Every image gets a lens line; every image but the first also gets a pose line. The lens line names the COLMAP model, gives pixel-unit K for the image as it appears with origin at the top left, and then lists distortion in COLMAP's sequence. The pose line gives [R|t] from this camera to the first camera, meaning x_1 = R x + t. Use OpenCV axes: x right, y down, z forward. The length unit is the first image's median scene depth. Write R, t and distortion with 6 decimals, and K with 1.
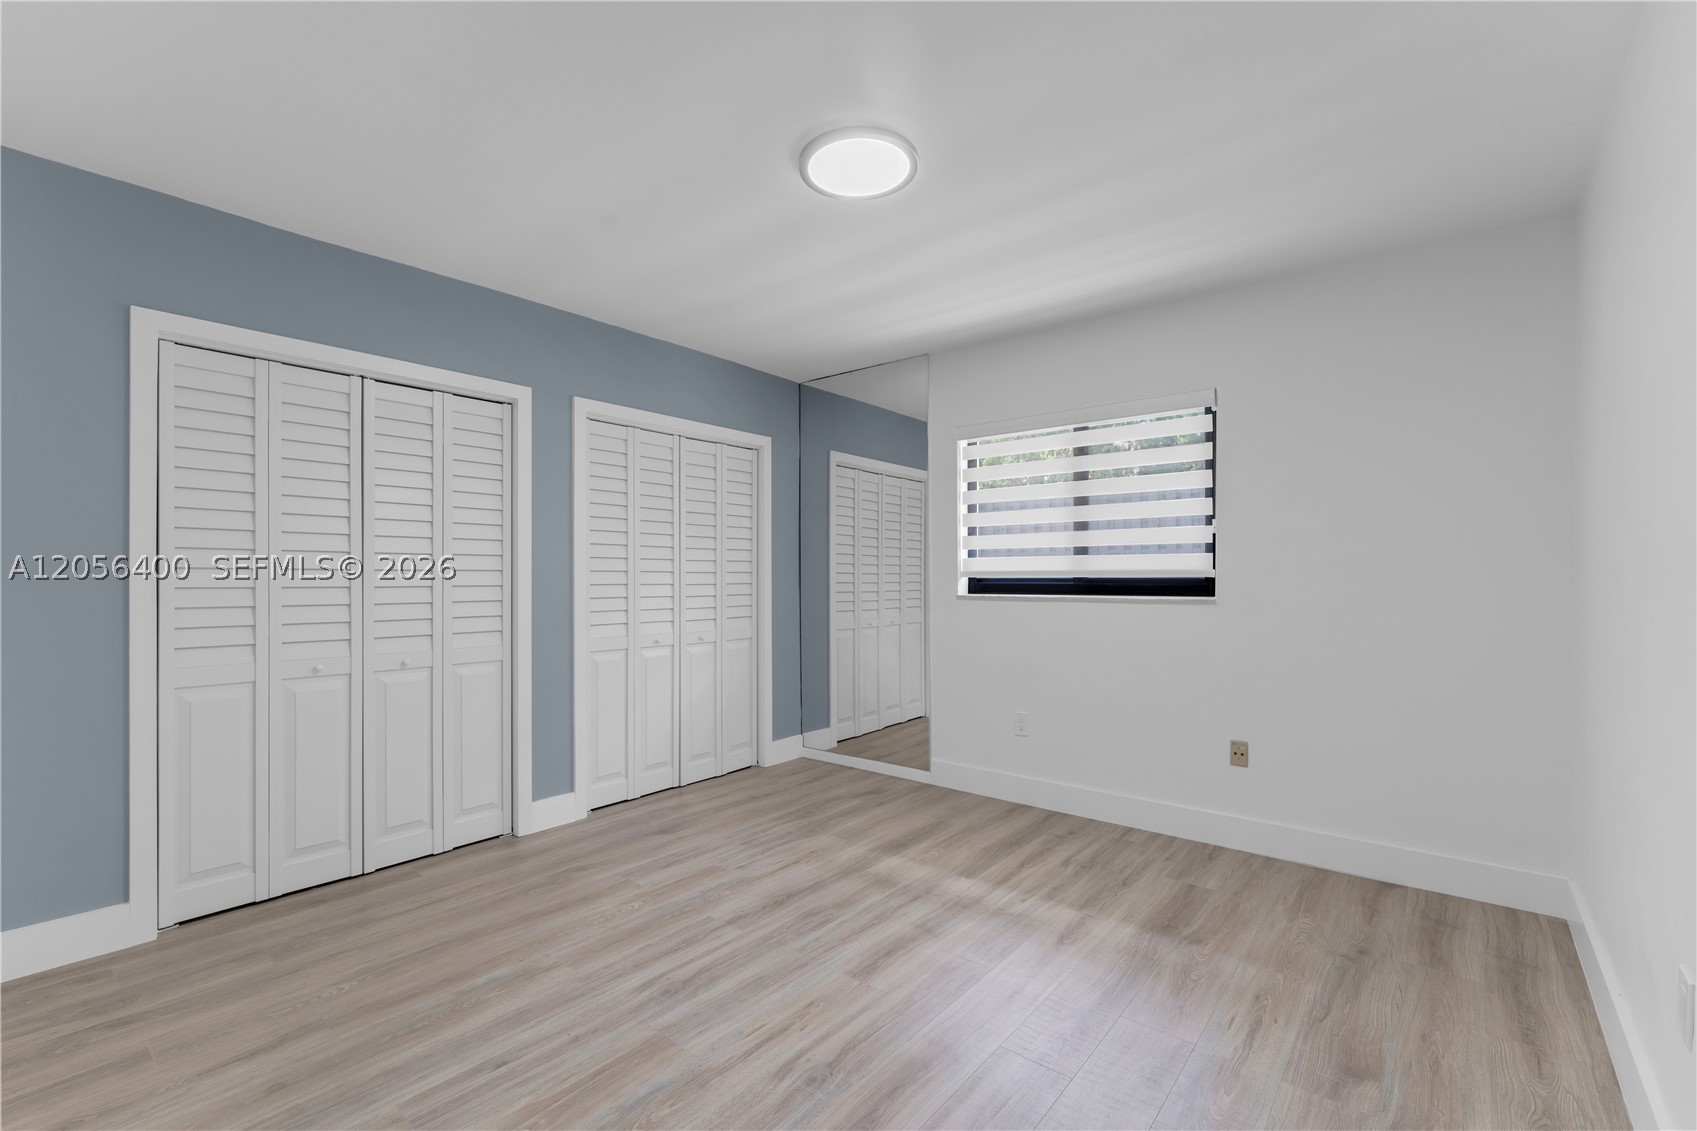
lens RADIAL K [[731.3, 0, 841.1], [0, 731.3, 576.3], [0, 0, 1]] dist [-0.004112, 0.001238]
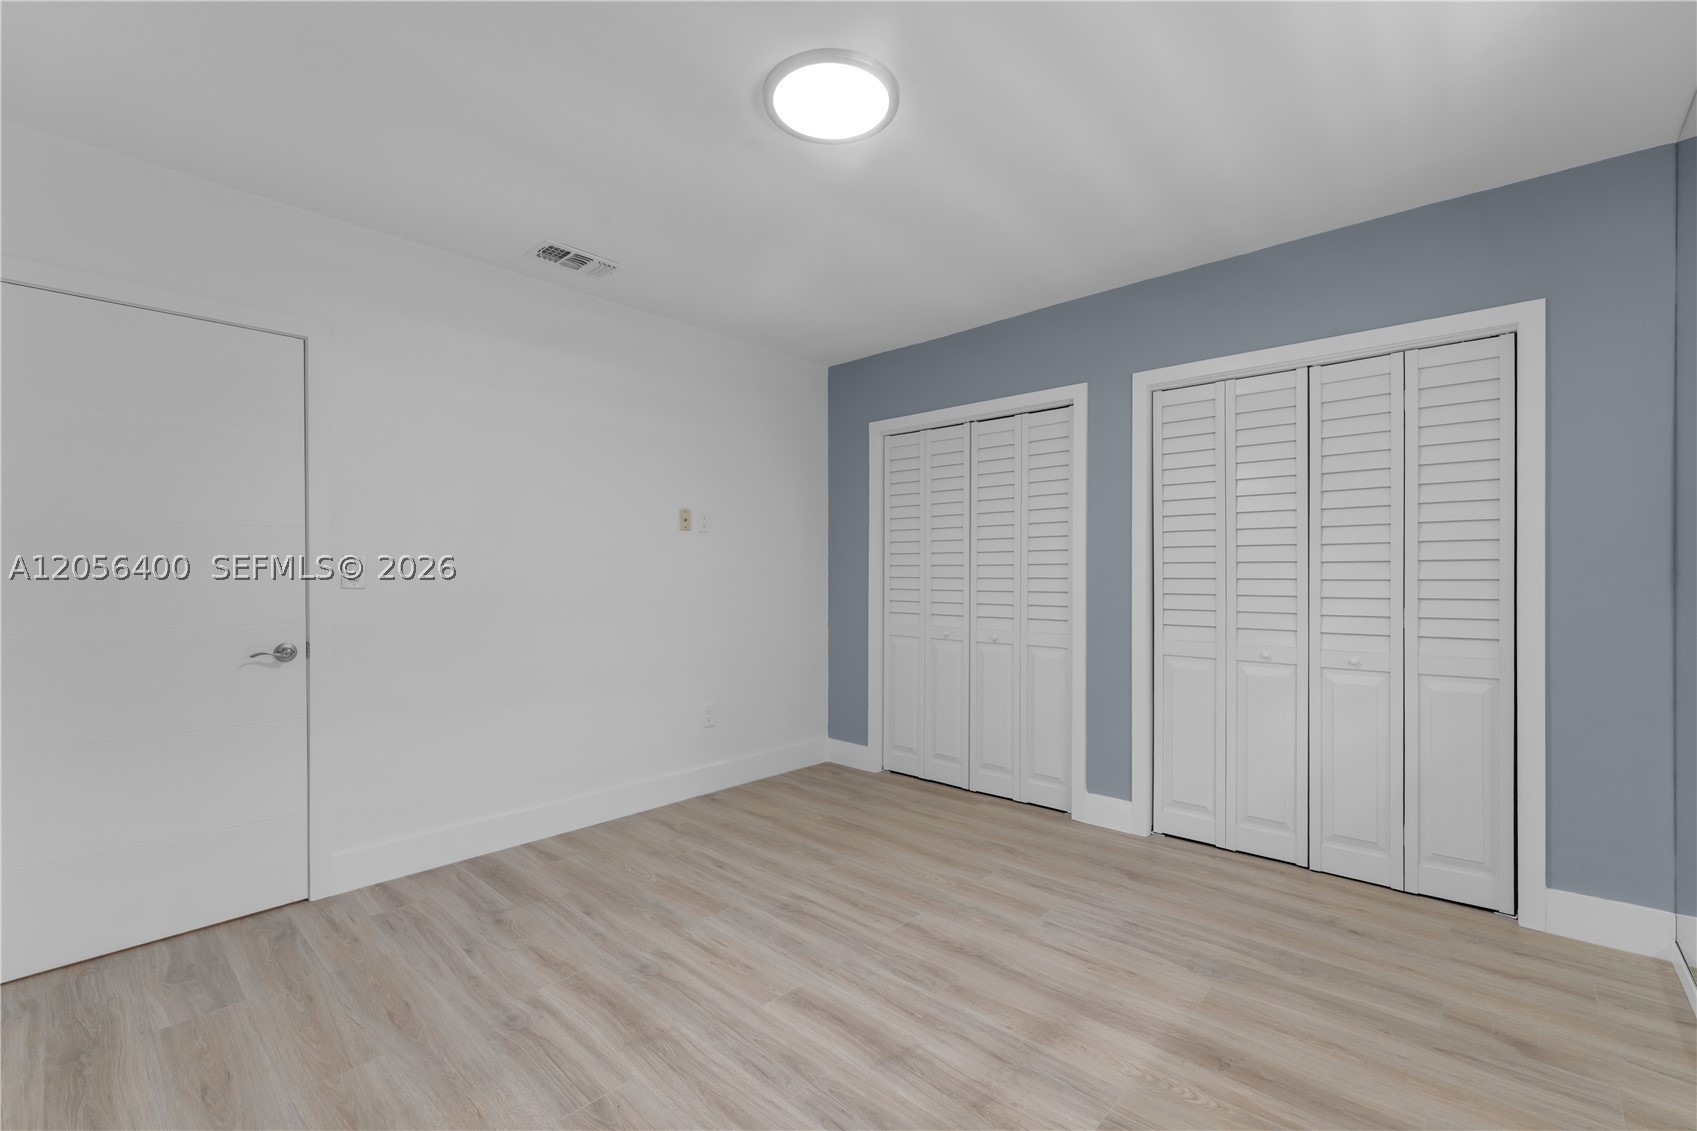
lens RADIAL K [[731.3, 0, 830.6], [0, 731.3, 575.1], [0, 0, 1]] dist [-0.004112, 0.001238]
pose [[-0.060707, 0.004023, -0.998148, 0.719735], [0.002028, 0.999990, 0.003907, 0.004261], [0.998154, -0.001787, -0.060714, 0.838203]]
